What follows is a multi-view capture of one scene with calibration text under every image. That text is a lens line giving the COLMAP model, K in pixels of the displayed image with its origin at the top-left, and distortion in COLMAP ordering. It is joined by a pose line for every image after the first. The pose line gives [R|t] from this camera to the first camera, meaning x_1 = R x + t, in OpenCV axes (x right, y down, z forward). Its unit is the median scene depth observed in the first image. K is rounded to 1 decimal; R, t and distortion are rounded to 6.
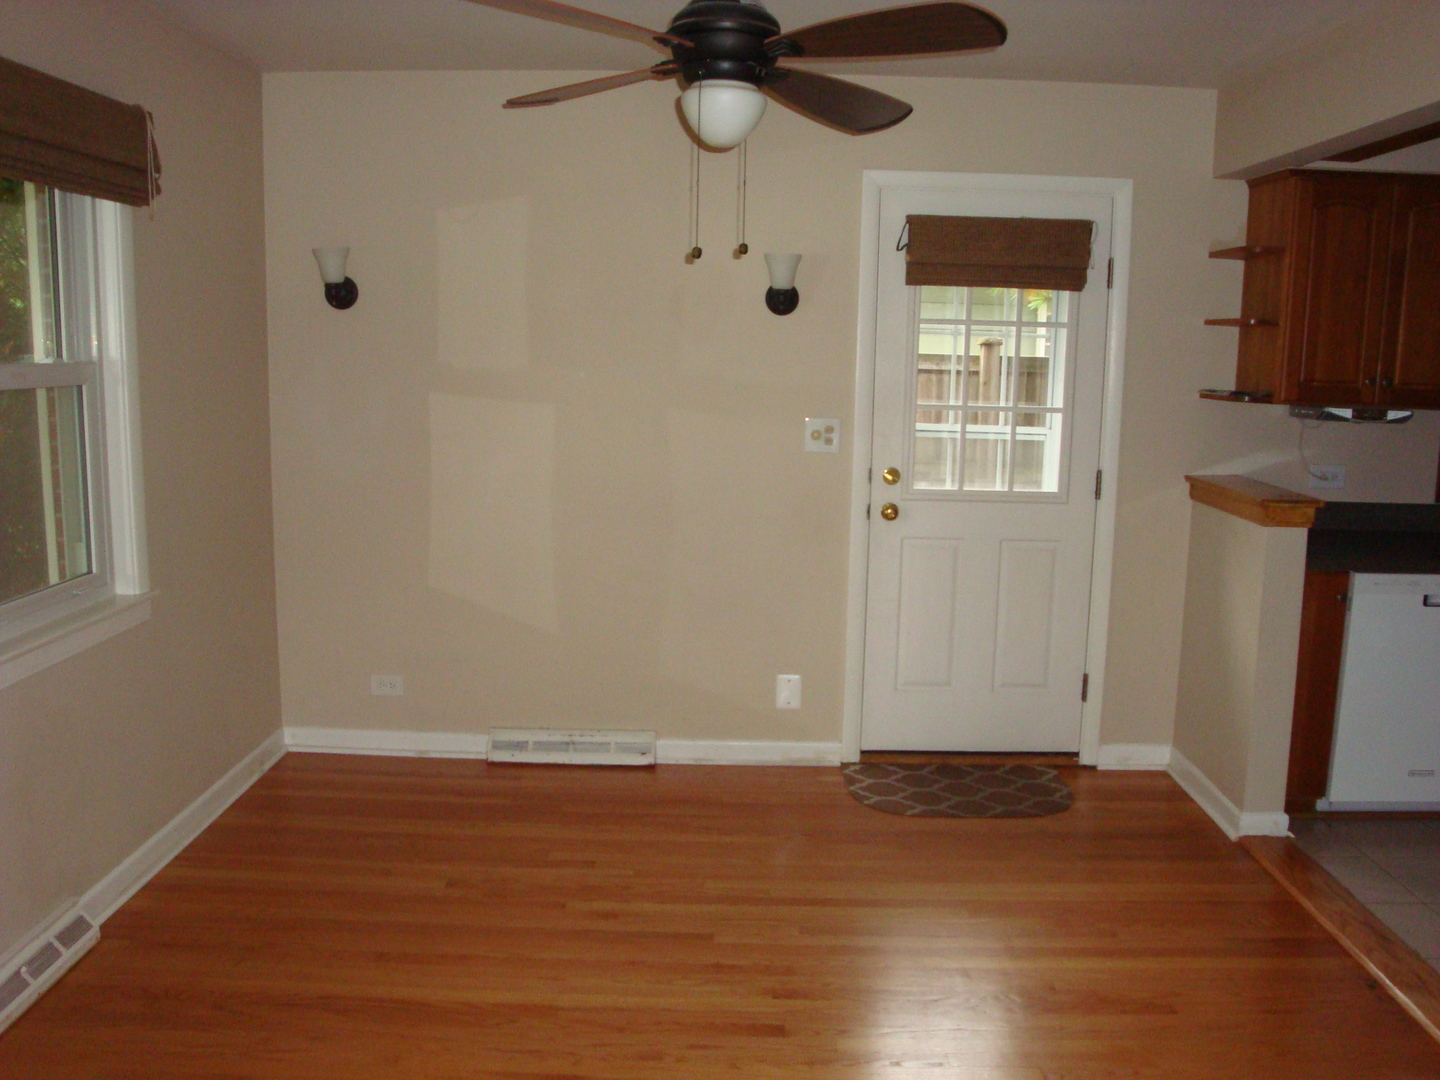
lens RADIAL K [[1281.3, 0, 720.0], [0, 1281.3, 561.8], [0, 0, 1]] dist [-0.168728, 0.118947]
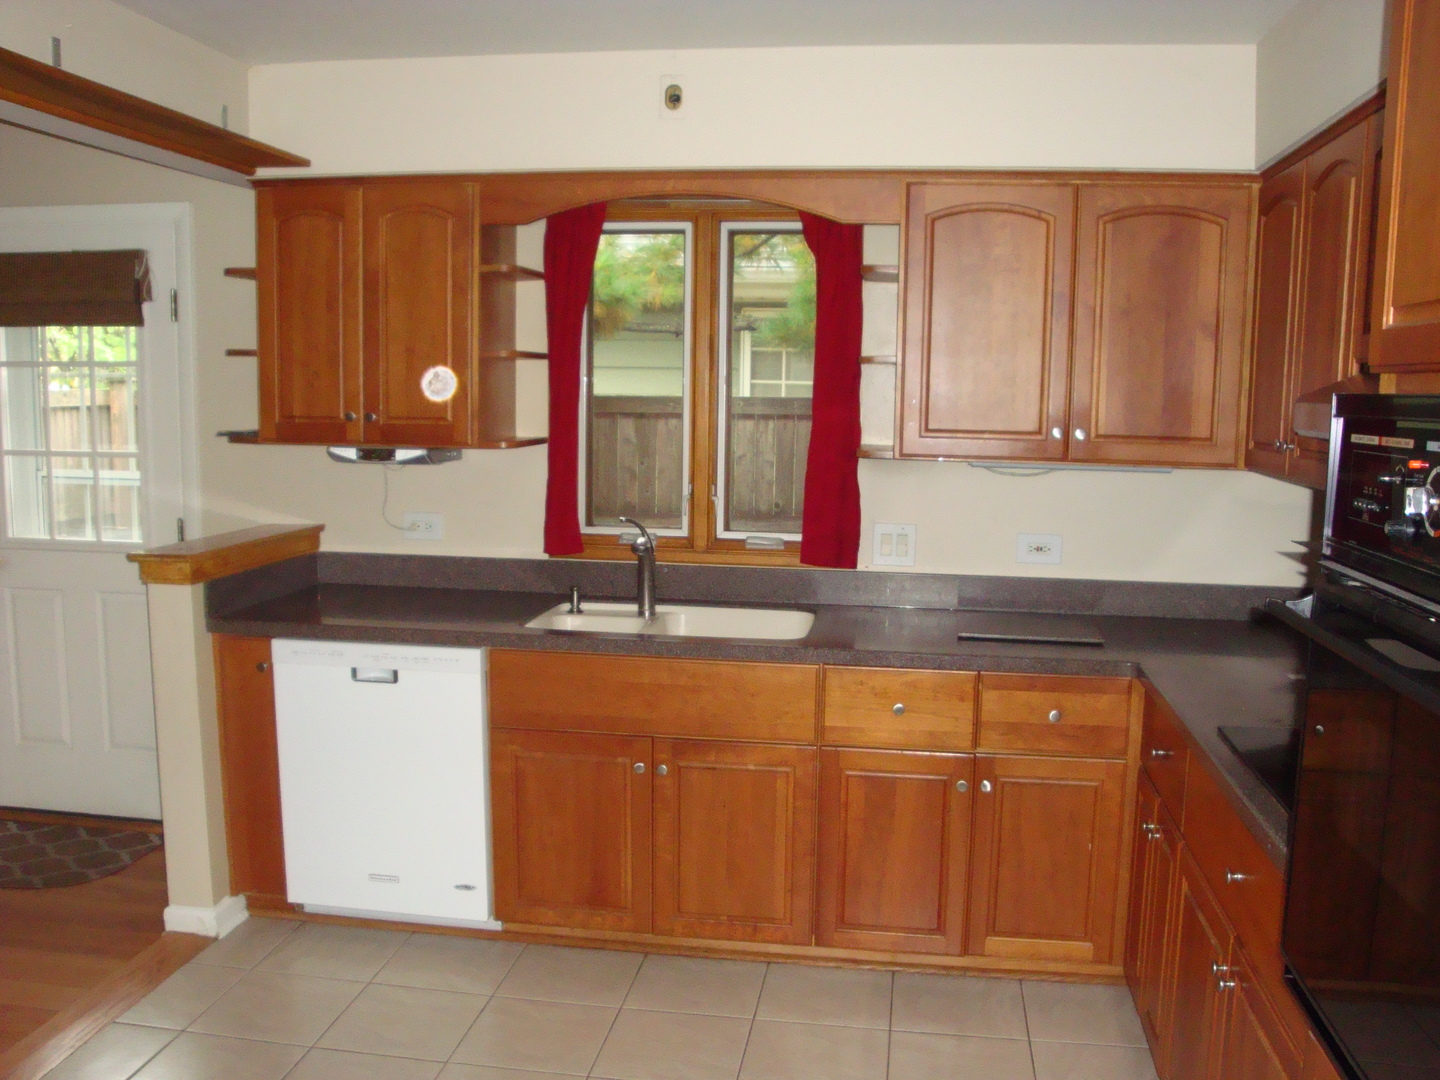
lens RADIAL K [[1281.3, 0, 720.0], [0, 1281.3, 561.8], [0, 0, 1]] dist [-0.168728, 0.118947]
pose [[0.991415, 0.015328, -0.129852, 0.854439], [-0.019597, 0.999307, -0.031661, -0.021086], [0.129277, 0.033934, 0.991028, 0.156410]]
